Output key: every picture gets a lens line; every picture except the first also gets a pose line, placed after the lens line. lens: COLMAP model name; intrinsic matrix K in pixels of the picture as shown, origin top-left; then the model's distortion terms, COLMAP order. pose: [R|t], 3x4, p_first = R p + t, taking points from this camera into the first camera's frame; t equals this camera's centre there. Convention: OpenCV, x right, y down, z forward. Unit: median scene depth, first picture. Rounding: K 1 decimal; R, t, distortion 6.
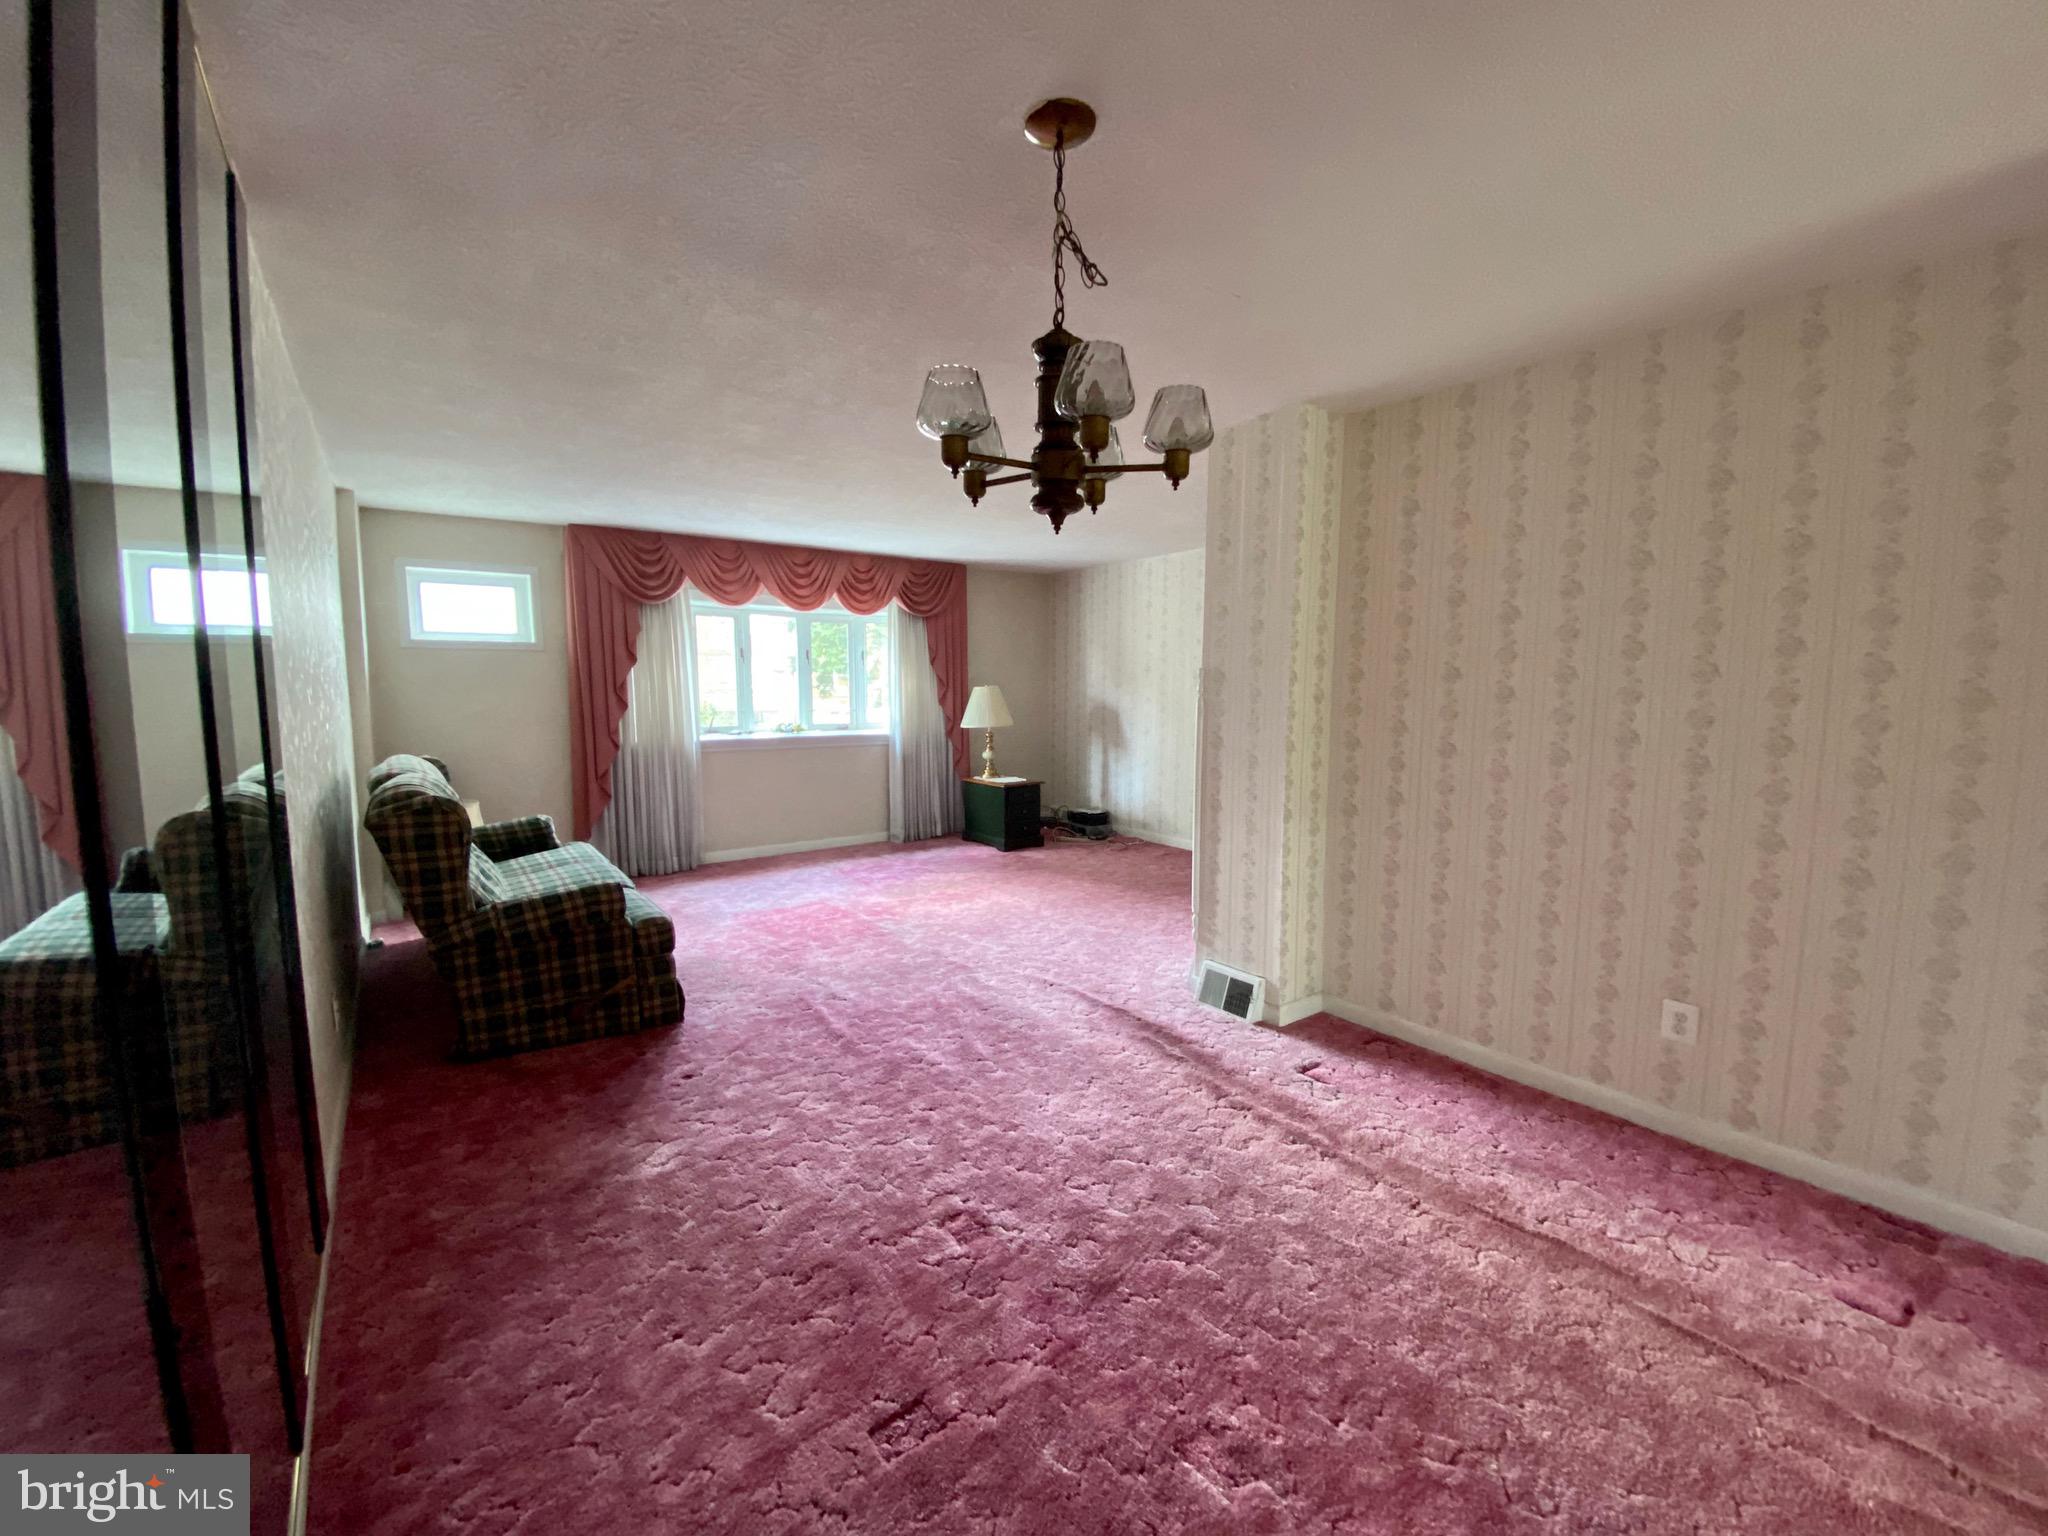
lens RADIAL K [[836.5, 0, 1019.0], [0, 836.5, 768.6], [0, 0, 1]] dist [0.017329, -0.001004]
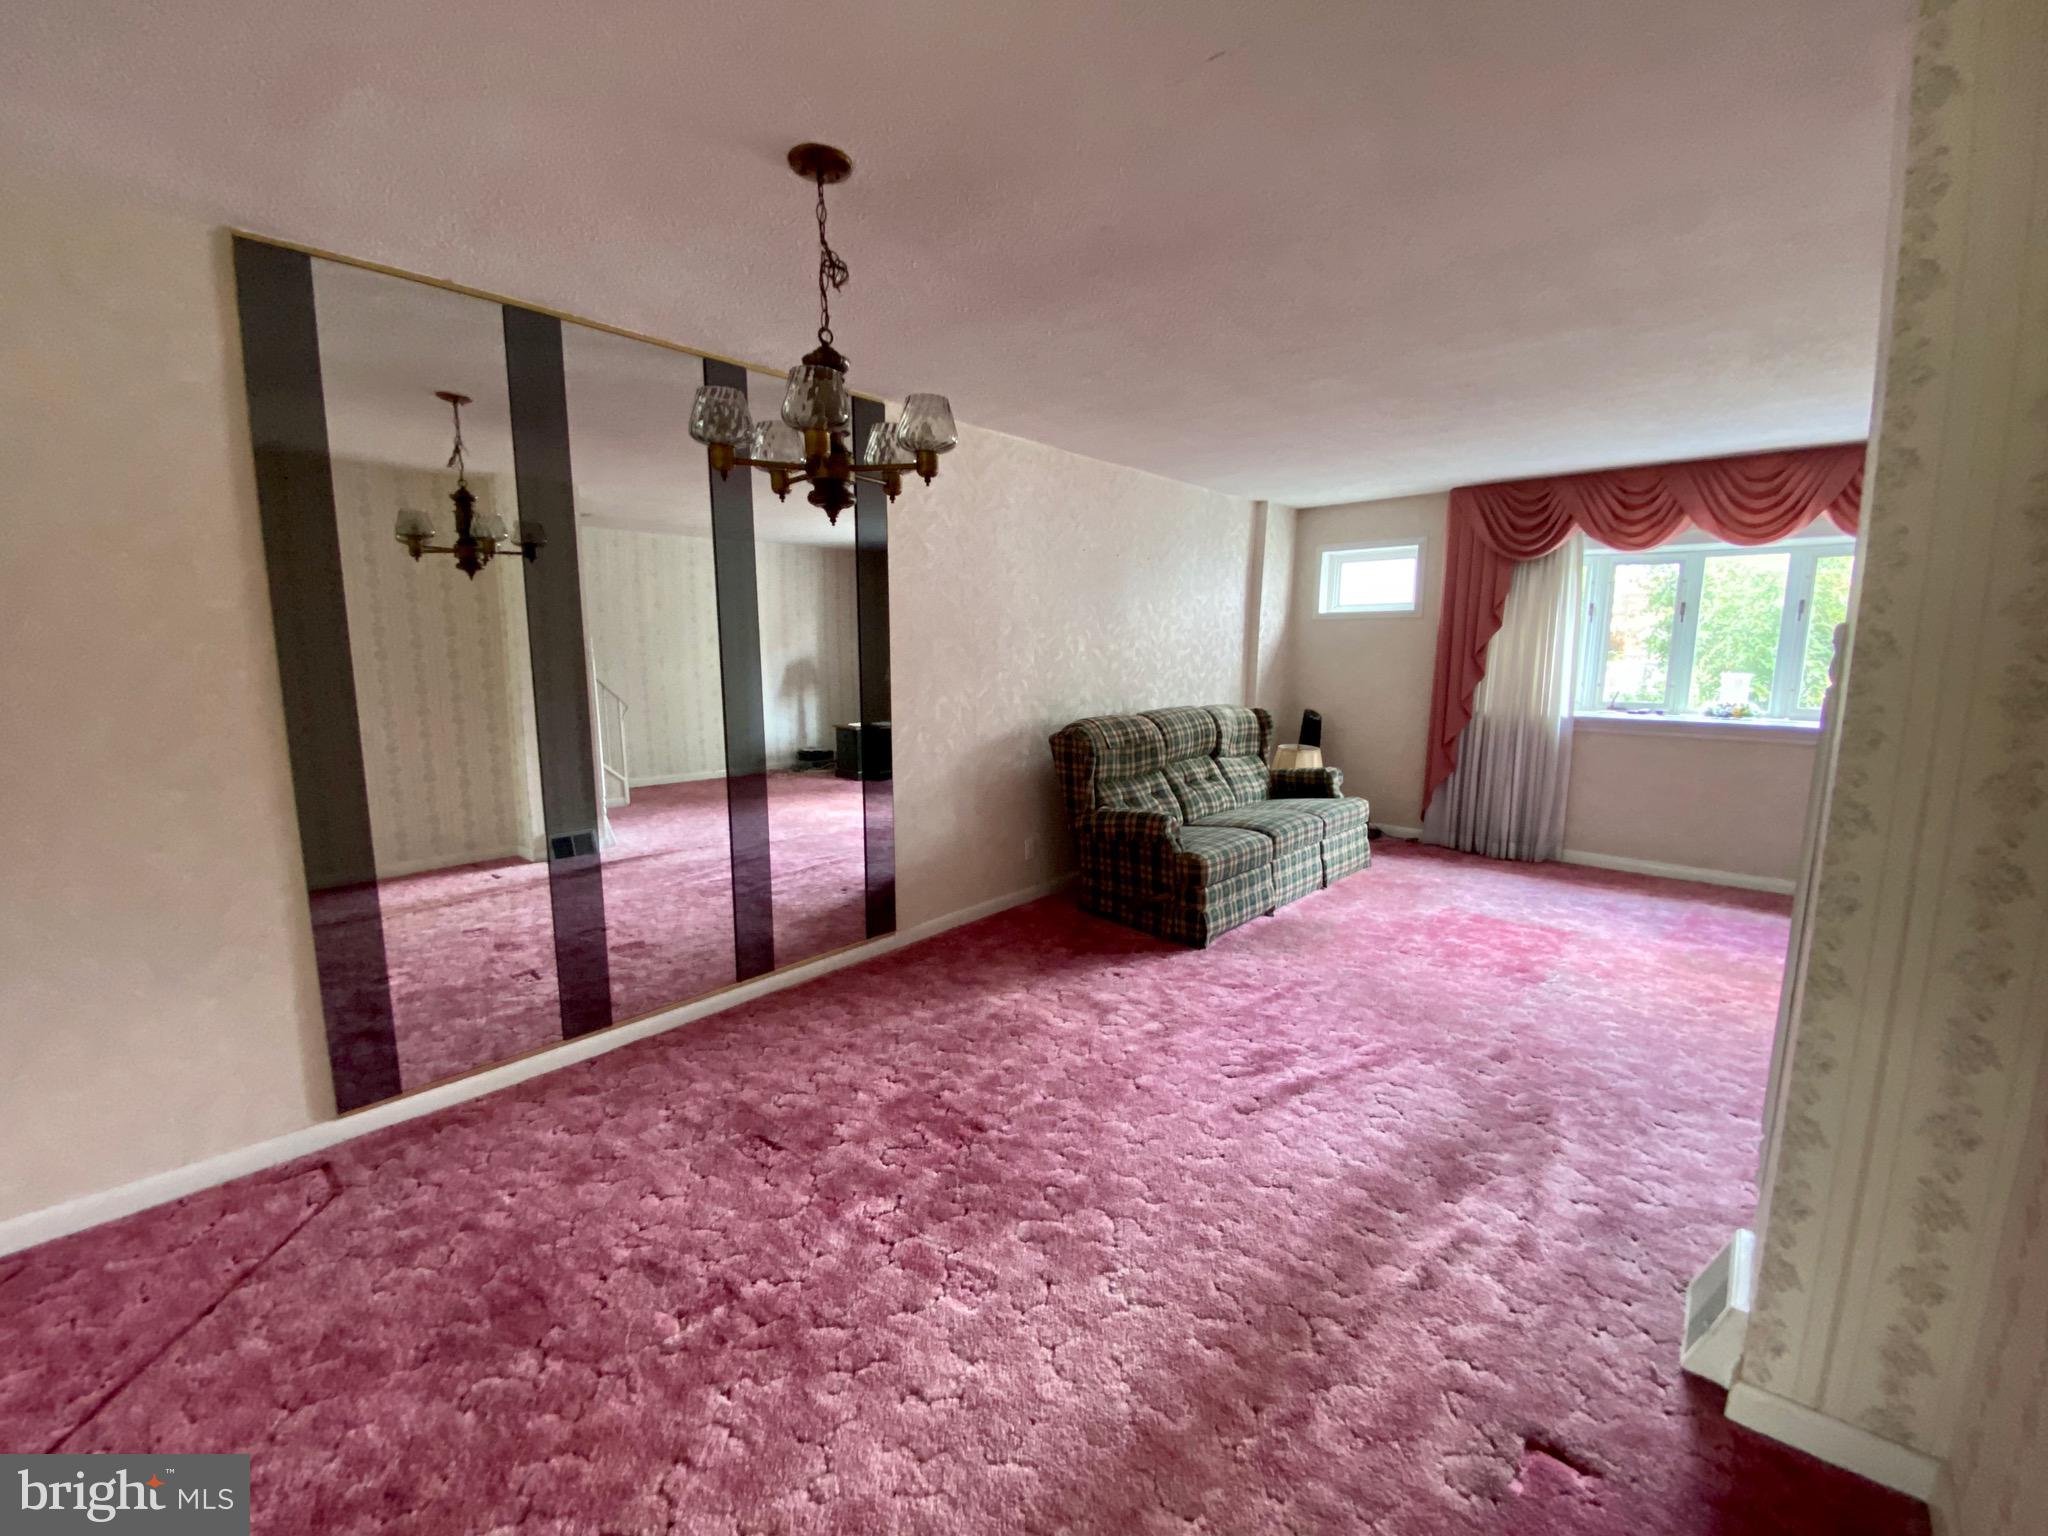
lens RADIAL K [[836.5, 0, 1015.3], [0, 836.5, 760.1], [0, 0, 1]] dist [0.017329, -0.001004]
pose [[0.210151, 0.134747, -0.968339, 0.358490], [-0.102112, 0.988065, 0.115331, -0.033163], [0.972322, 0.074642, 0.221402, 0.286780]]
